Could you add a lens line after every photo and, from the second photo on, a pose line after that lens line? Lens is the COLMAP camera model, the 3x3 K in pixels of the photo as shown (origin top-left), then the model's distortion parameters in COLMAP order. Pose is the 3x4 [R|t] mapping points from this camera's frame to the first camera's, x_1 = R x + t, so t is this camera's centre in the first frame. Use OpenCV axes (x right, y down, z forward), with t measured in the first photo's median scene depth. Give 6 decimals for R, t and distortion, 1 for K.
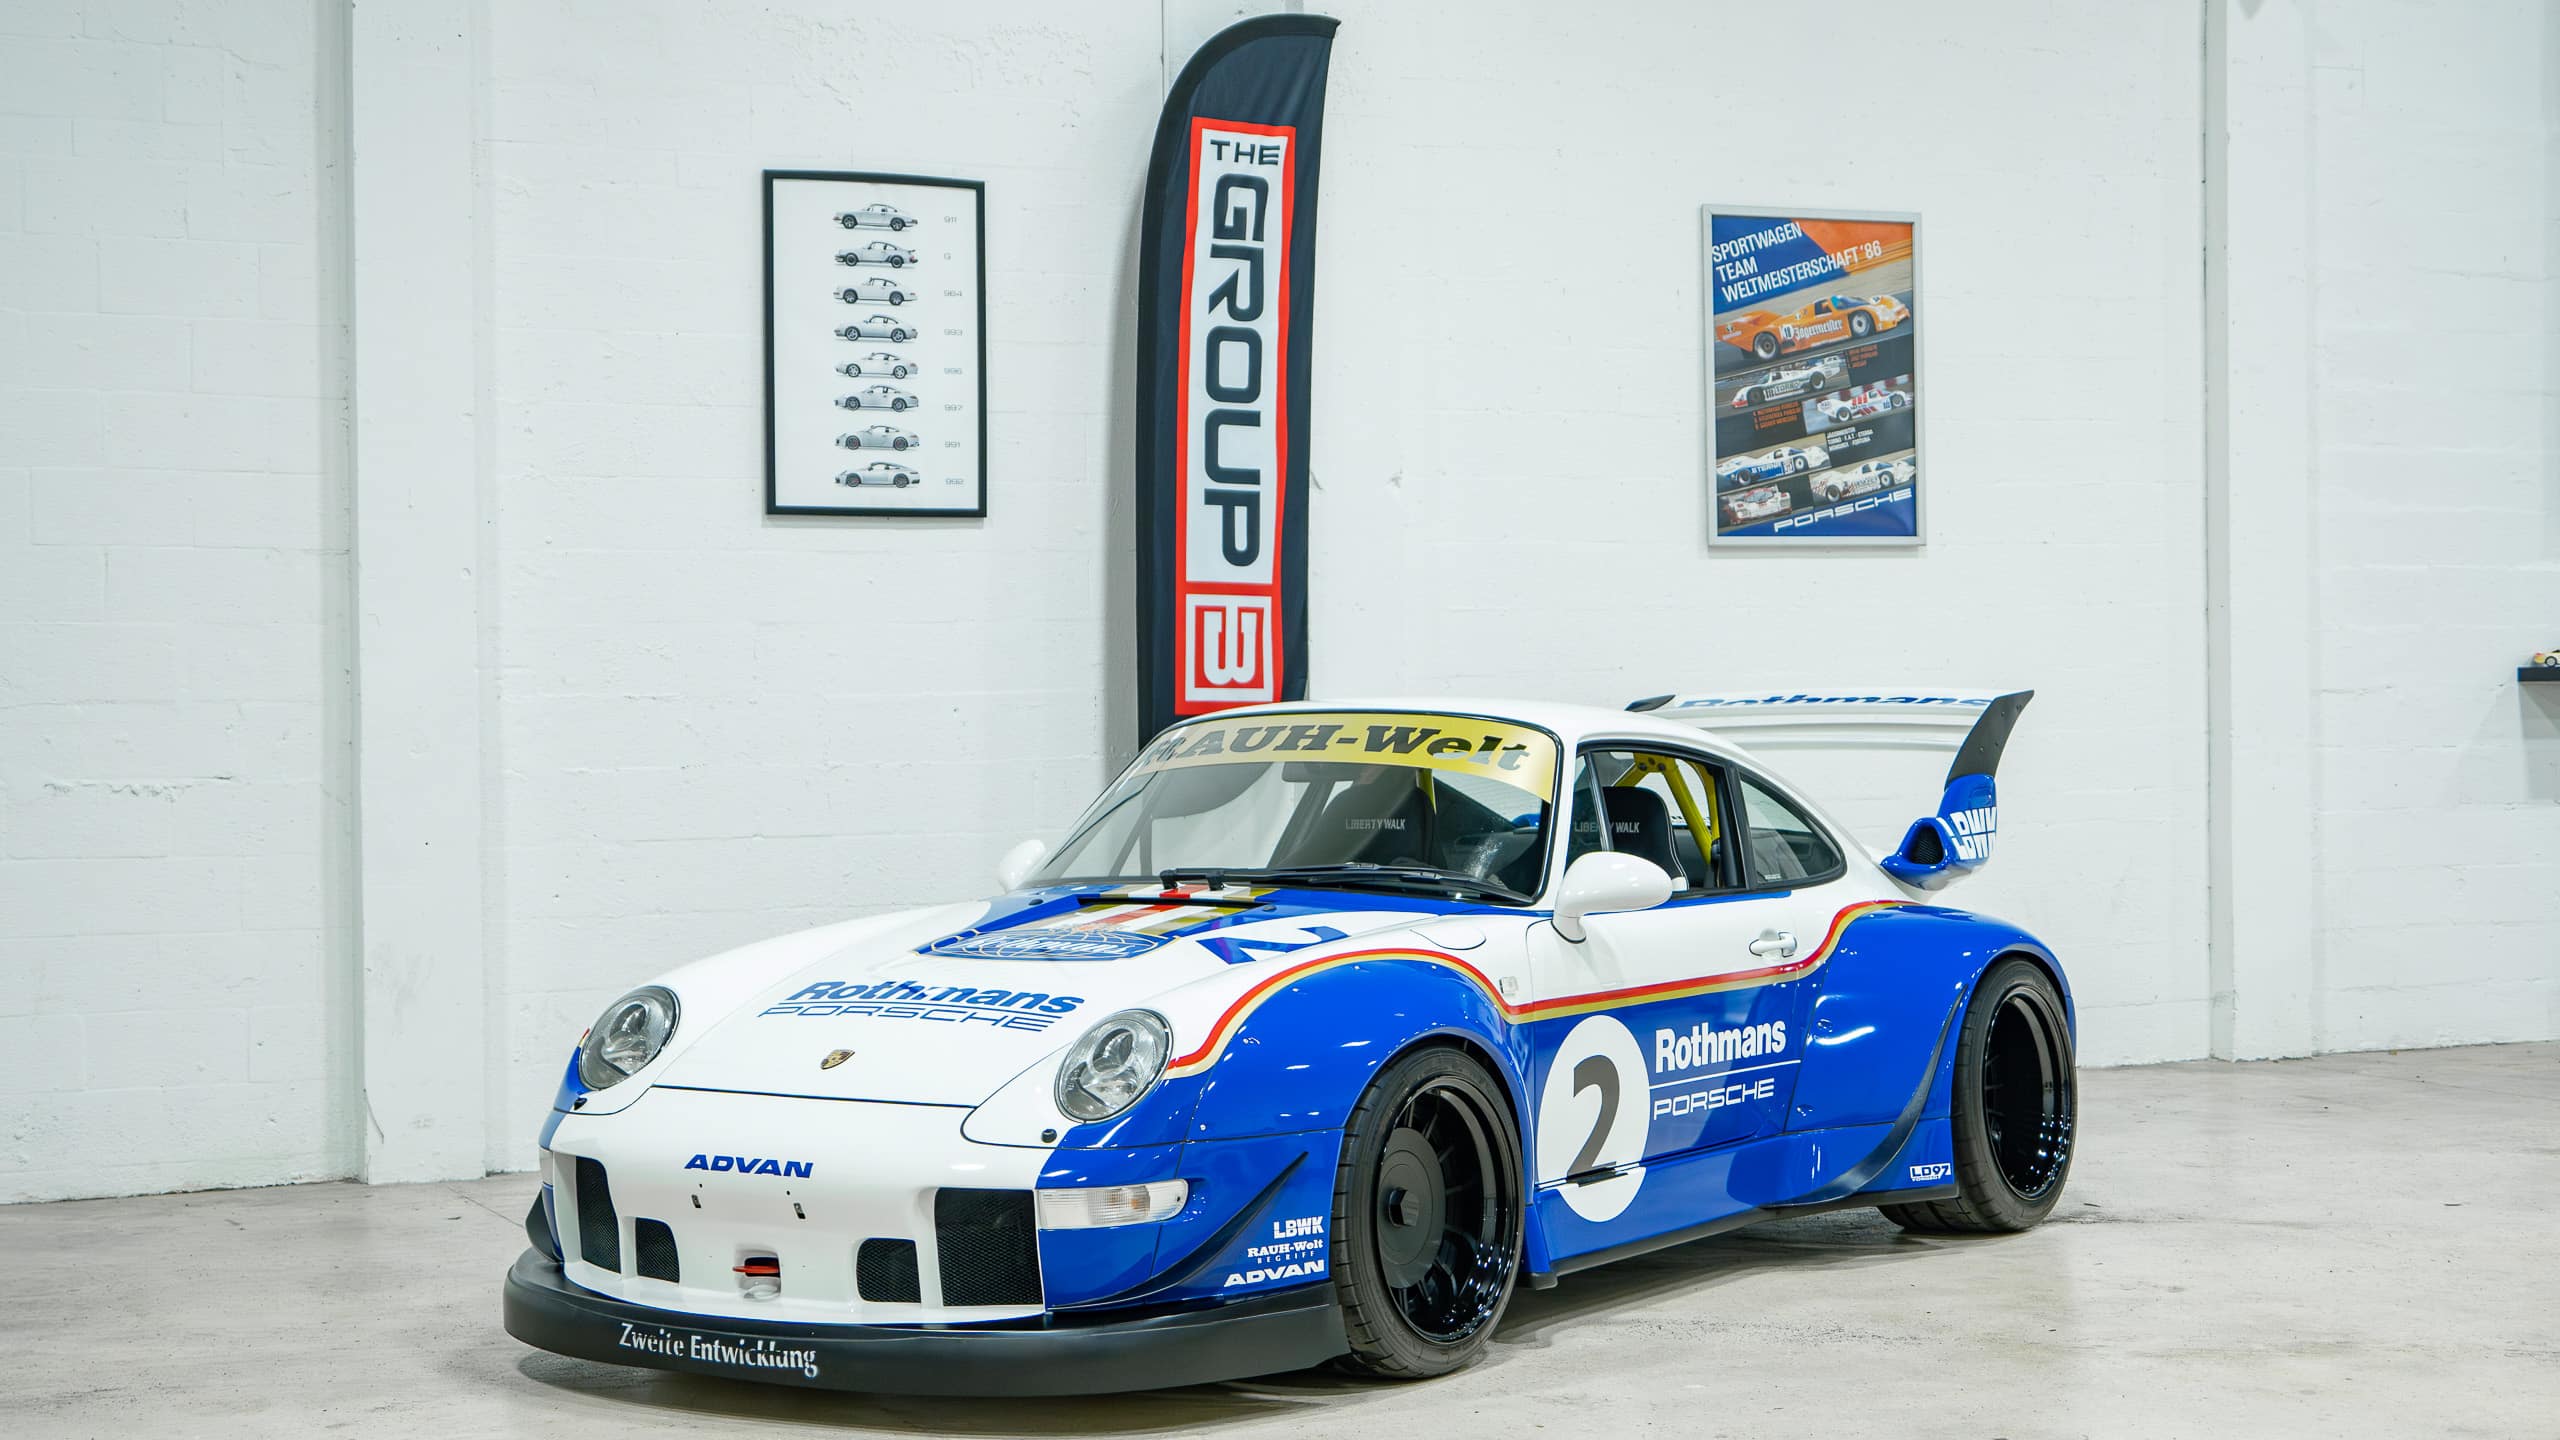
lens RADIAL K [[4072.9, 0, 1453.5], [0, 4072.9, 773.9], [0, 0, 1]] dist [0.033405, 0.000000]
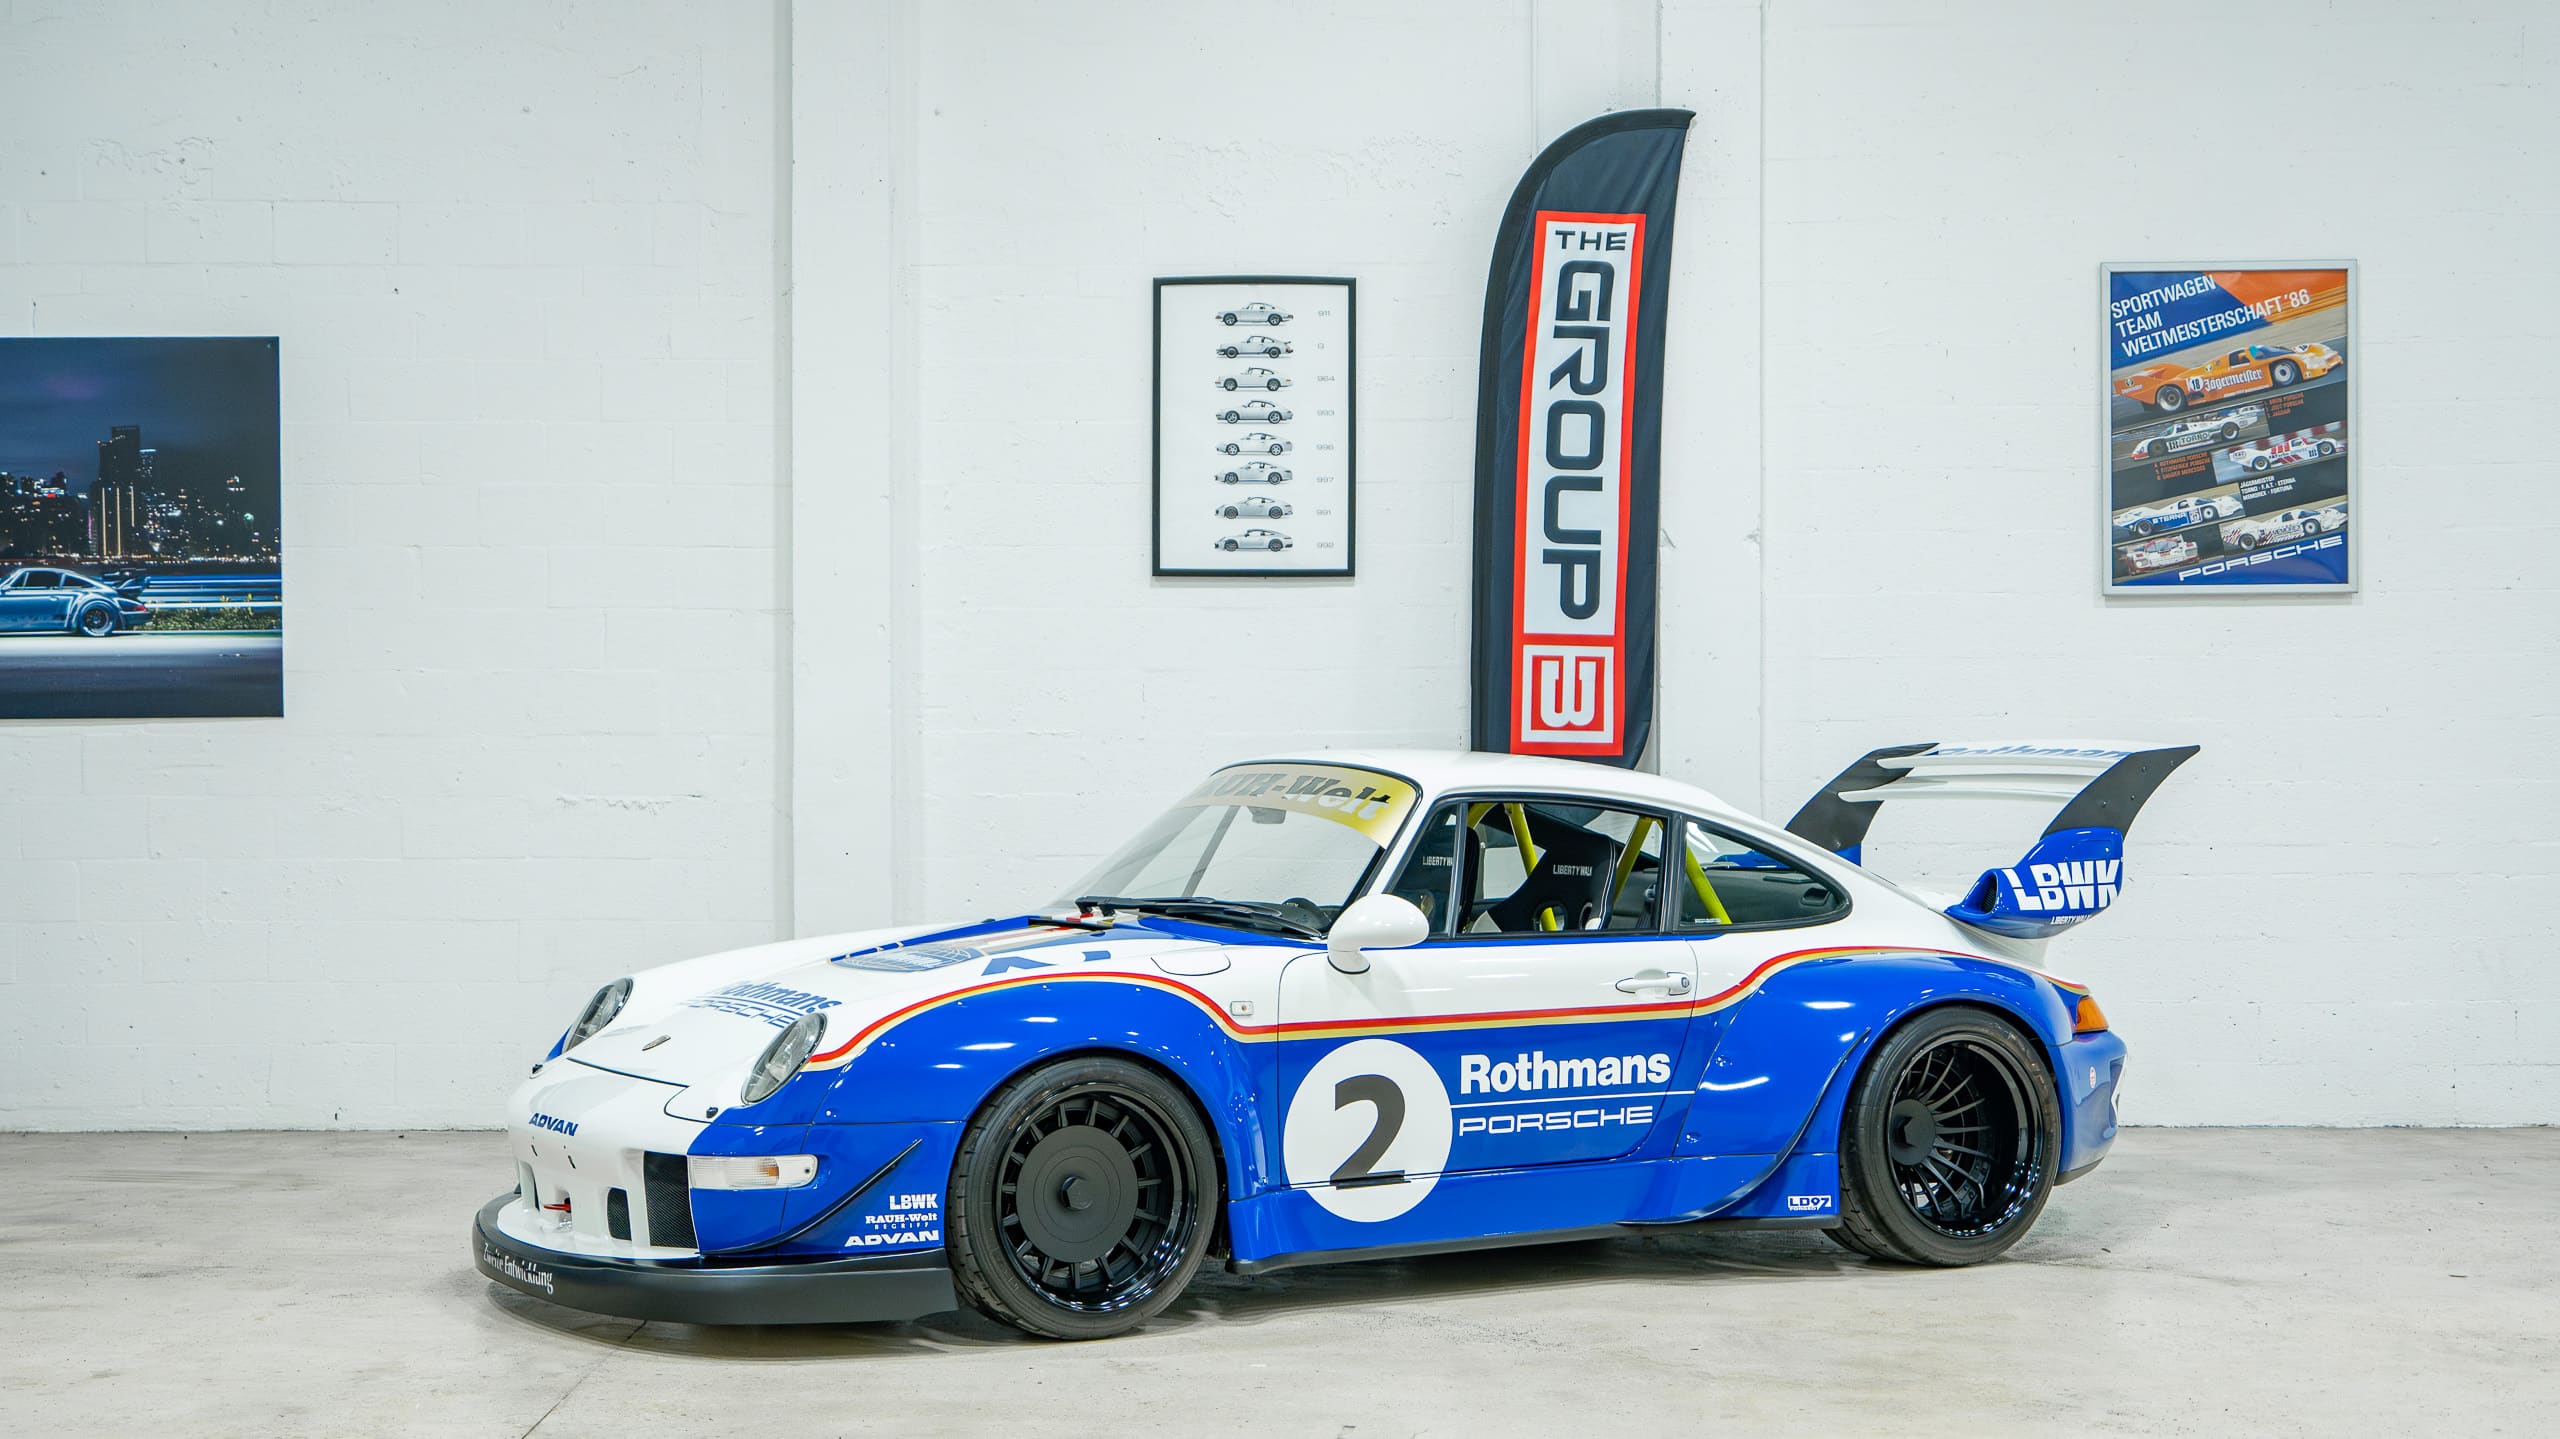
lens RADIAL K [[4072.9, 0, 1344.3], [0, 4072.9, 809.8], [0, 0, 1]] dist [0.033405, 0.000000]
pose [[0.888039, 0.022407, -0.459222, 0.403743], [-0.017352, 0.999734, 0.015226, -0.015604], [0.459441, -0.005553, 0.888191, -0.001820]]
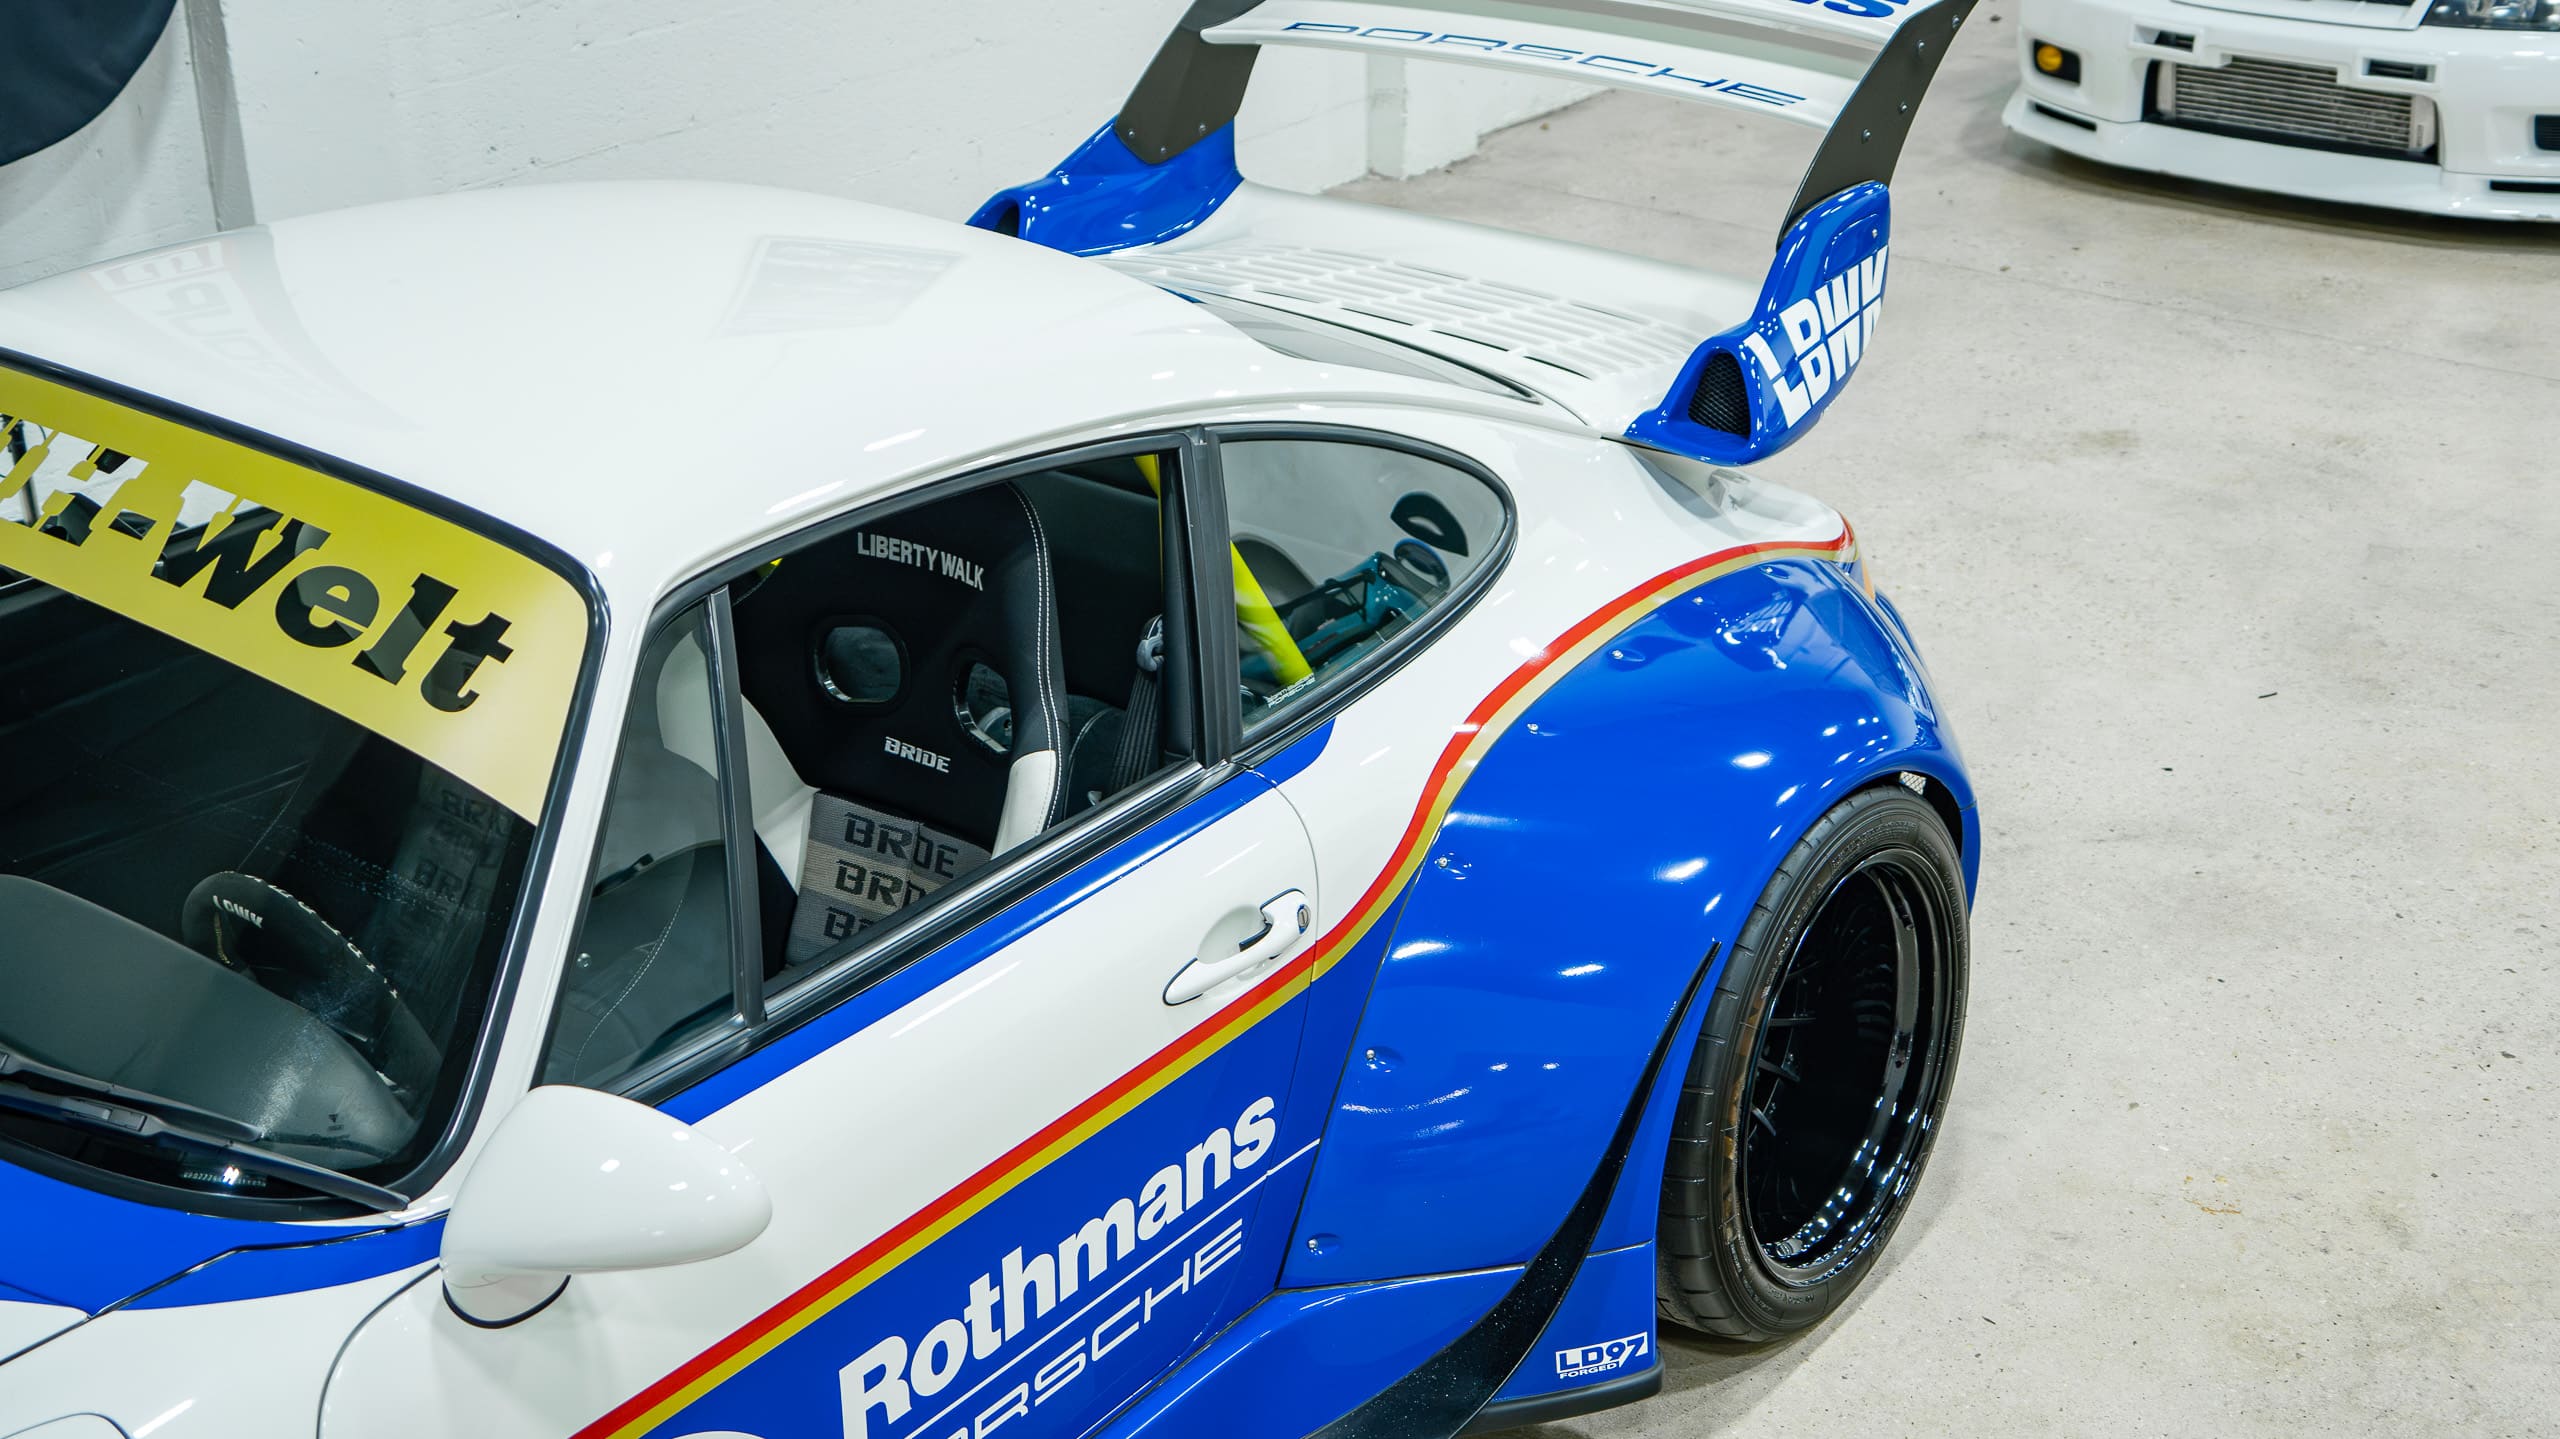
lens RADIAL K [[3138.9, 0, 1295.0], [0, 3138.9, 720.1], [0, 0, 1]] dist [-0.019790, 0.000000]
pose [[0.995488, 0.042973, -0.084600, 0.089019], [-0.004881, 0.913580, 0.406629, -0.090515], [0.094763, -0.404381, 0.909668, 0.572556]]
